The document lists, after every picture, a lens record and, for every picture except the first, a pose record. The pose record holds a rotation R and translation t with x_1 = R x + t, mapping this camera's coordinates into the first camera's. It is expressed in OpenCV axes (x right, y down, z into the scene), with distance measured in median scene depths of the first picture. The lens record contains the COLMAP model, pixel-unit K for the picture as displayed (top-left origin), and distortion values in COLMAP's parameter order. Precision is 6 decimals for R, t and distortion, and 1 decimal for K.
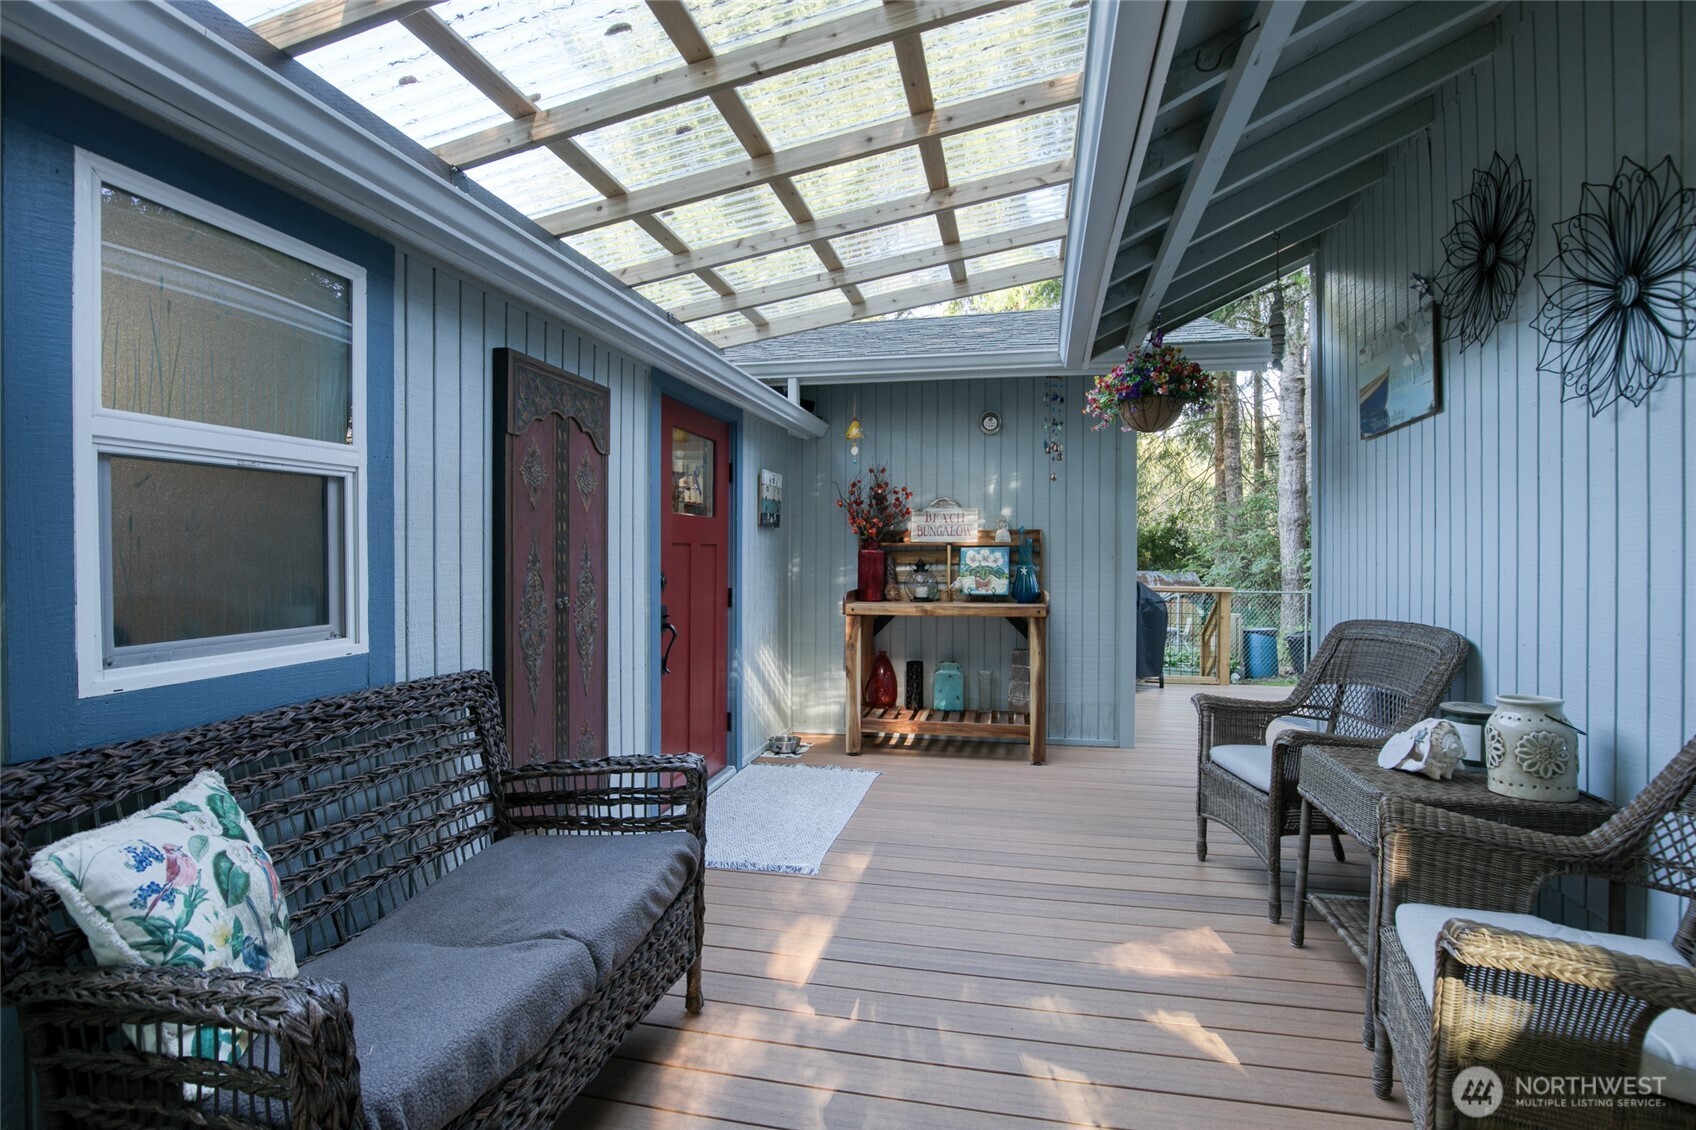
lens RADIAL K [[805.6, 0, 852.7], [0, 805.6, 560.5], [0, 0, 1]] dist [-0.032606, 0.006228]
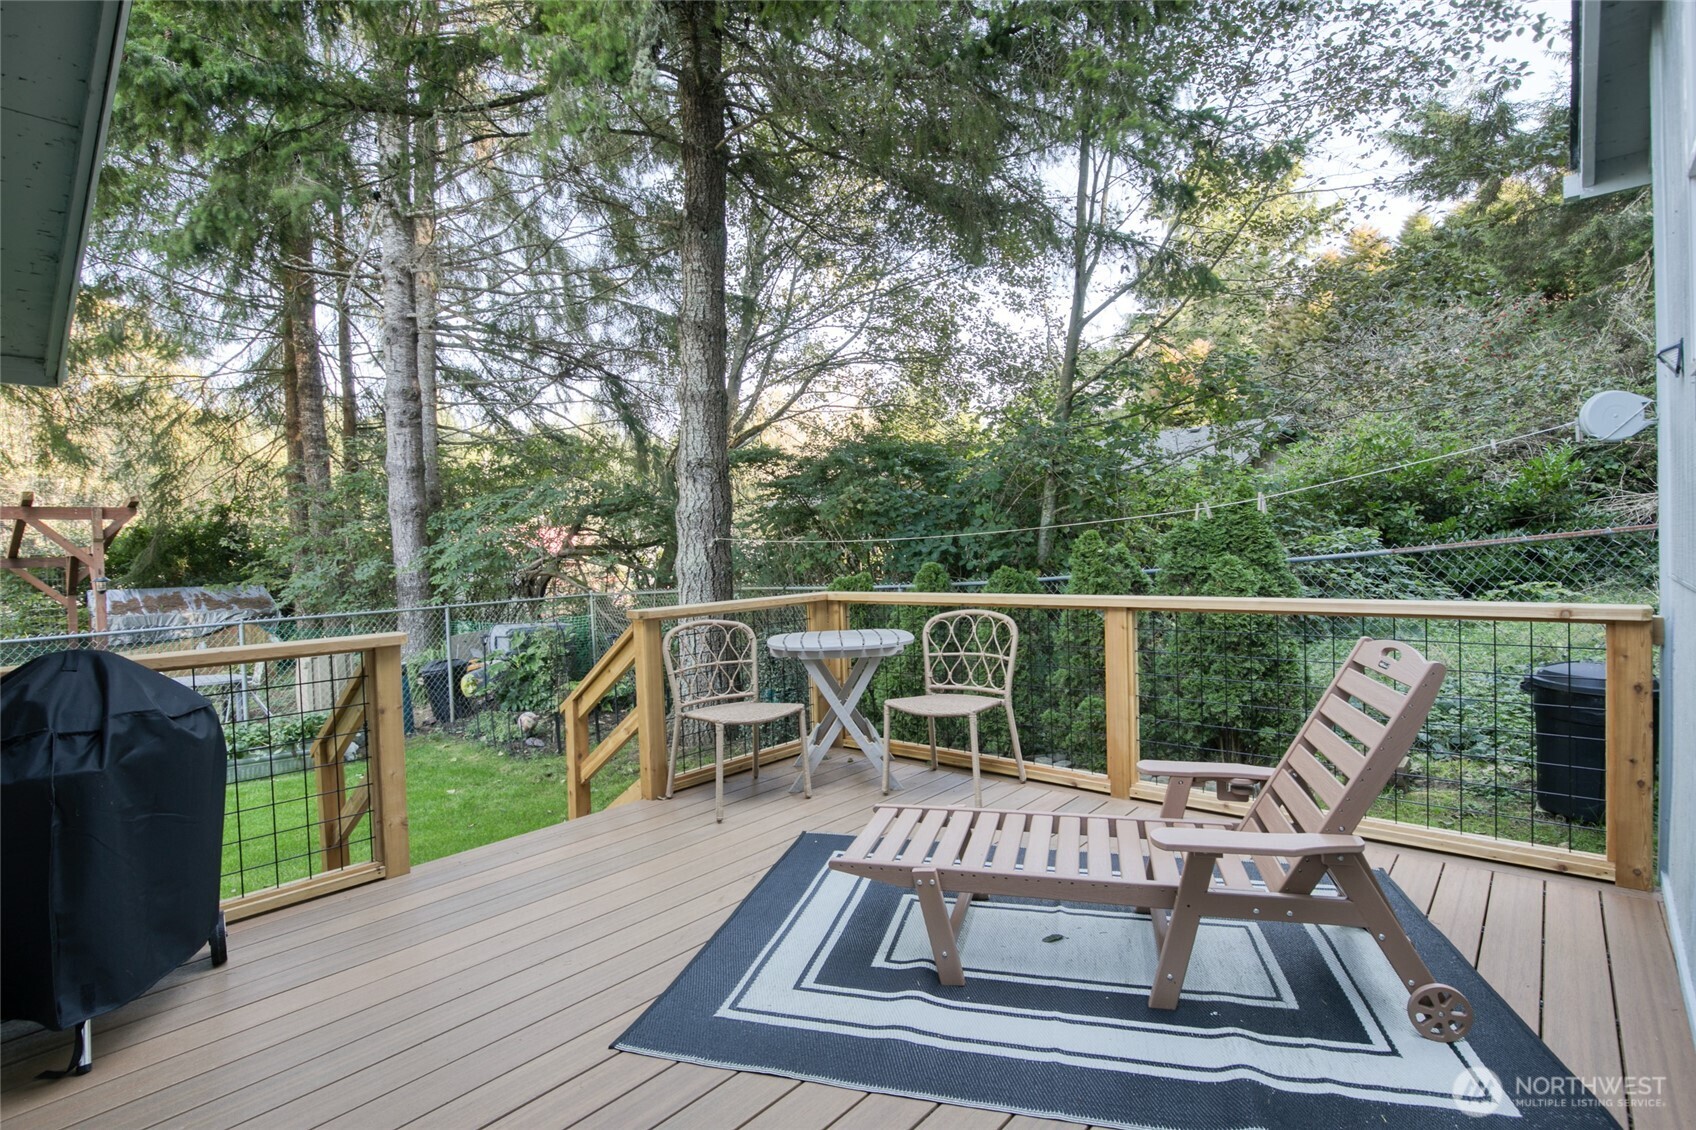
lens RADIAL K [[805.6, 0, 846.0], [0, 805.6, 567.2], [0, 0, 1]] dist [-0.032606, 0.006228]
pose [[0.502738, -0.041225, 0.863455, 0.545993], [0.038351, 0.998942, 0.025364, 0.005777], [-0.863588, 0.020362, 0.503787, 1.338023]]
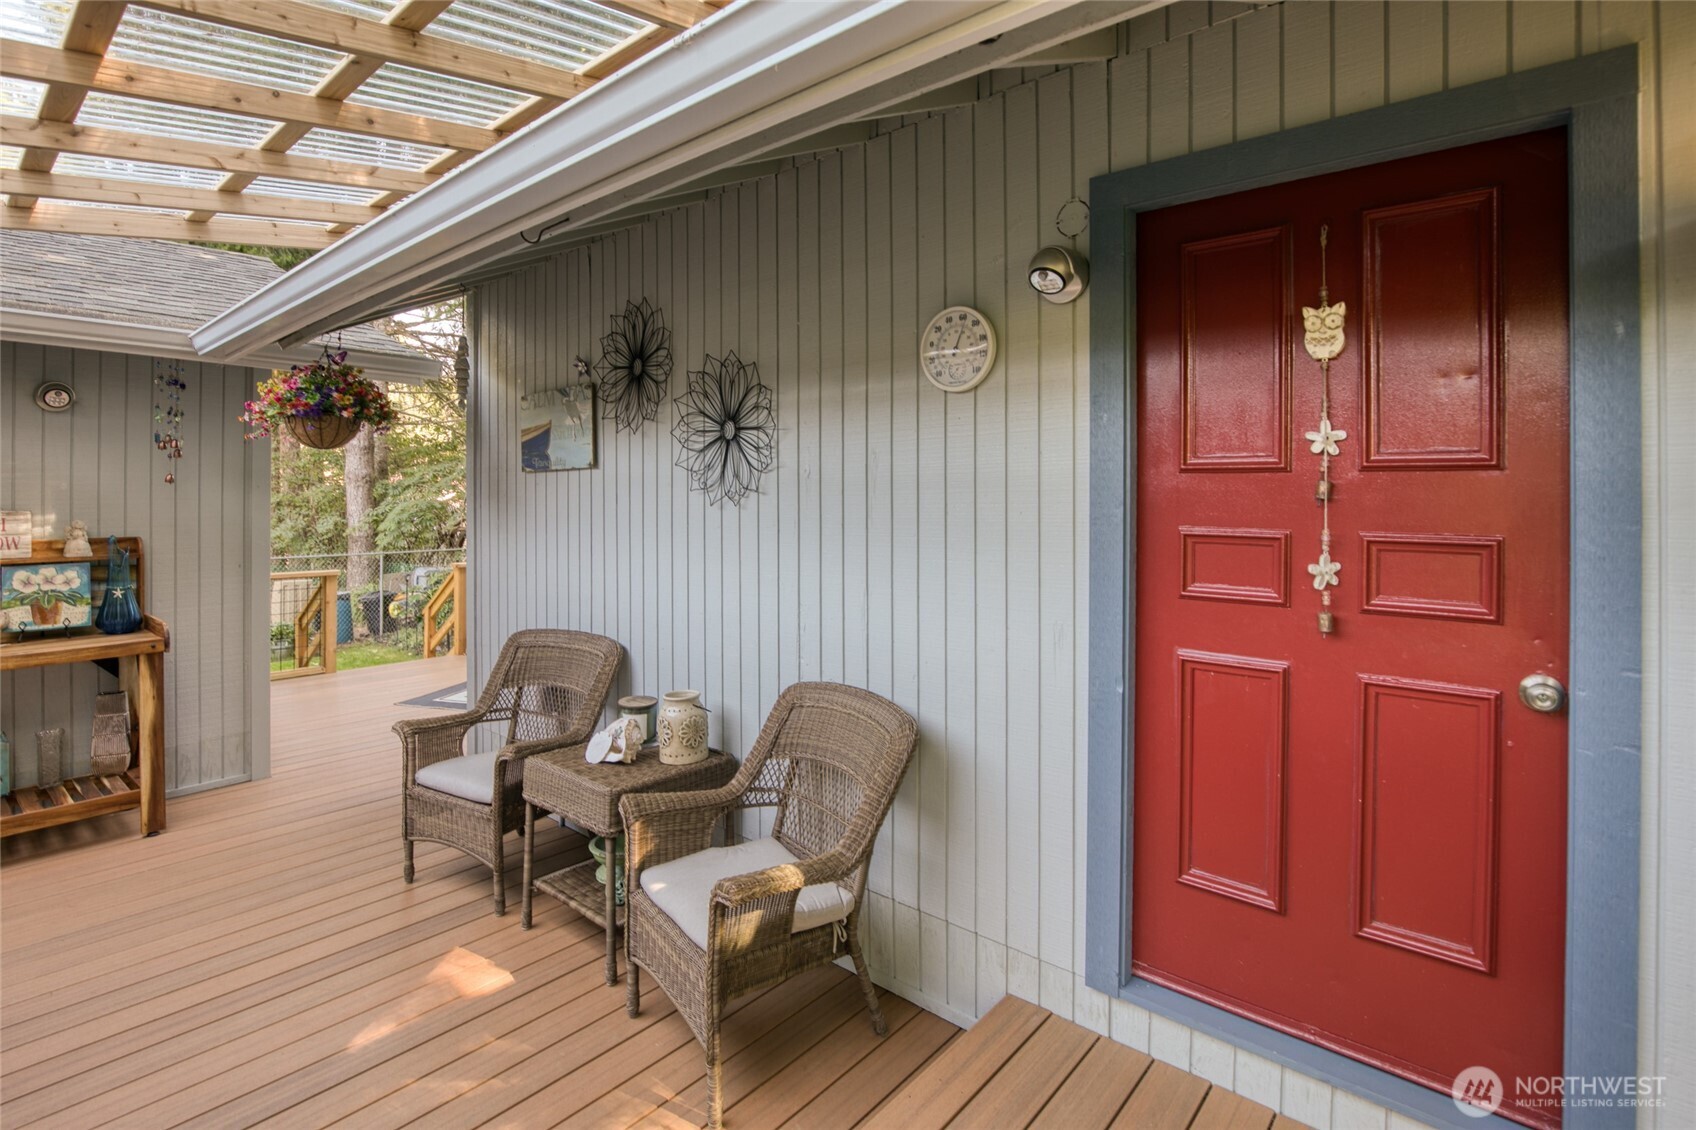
lens RADIAL K [[805.6, 0, 850.5], [0, 805.6, 486.1], [0, 0, 1]] dist [-0.032606, 0.006228]
pose [[0.468234, 0.011340, 0.883532, -0.179820], [0.004971, 0.999868, -0.015467, -0.103135], [-0.883590, 0.011634, 0.468116, 0.002639]]
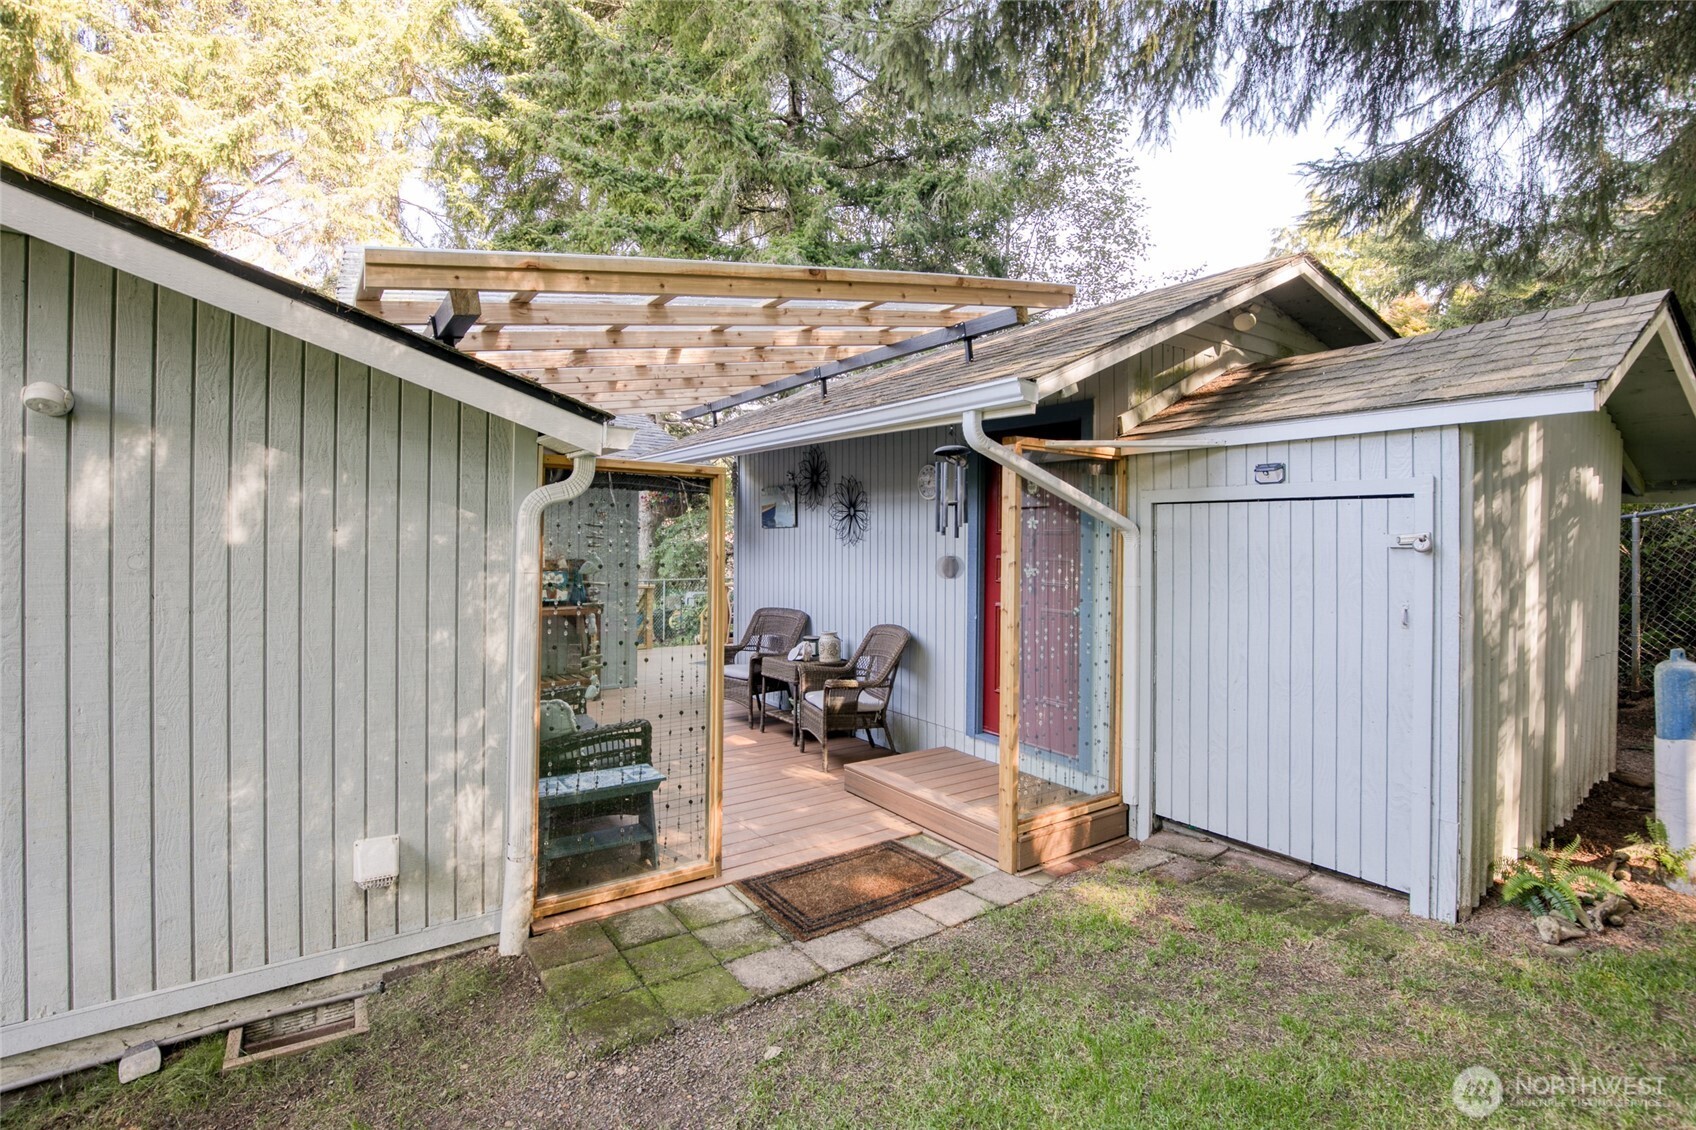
lens RADIAL K [[805.6, 0, 866.8], [0, 805.6, 536.5], [0, 0, 1]] dist [-0.032606, 0.006228]
pose [[0.680197, 0.005903, 0.733006, -0.799178], [-0.002783, 0.999981, -0.005470, -0.109241], [-0.733024, 0.001681, 0.680201, -0.745865]]
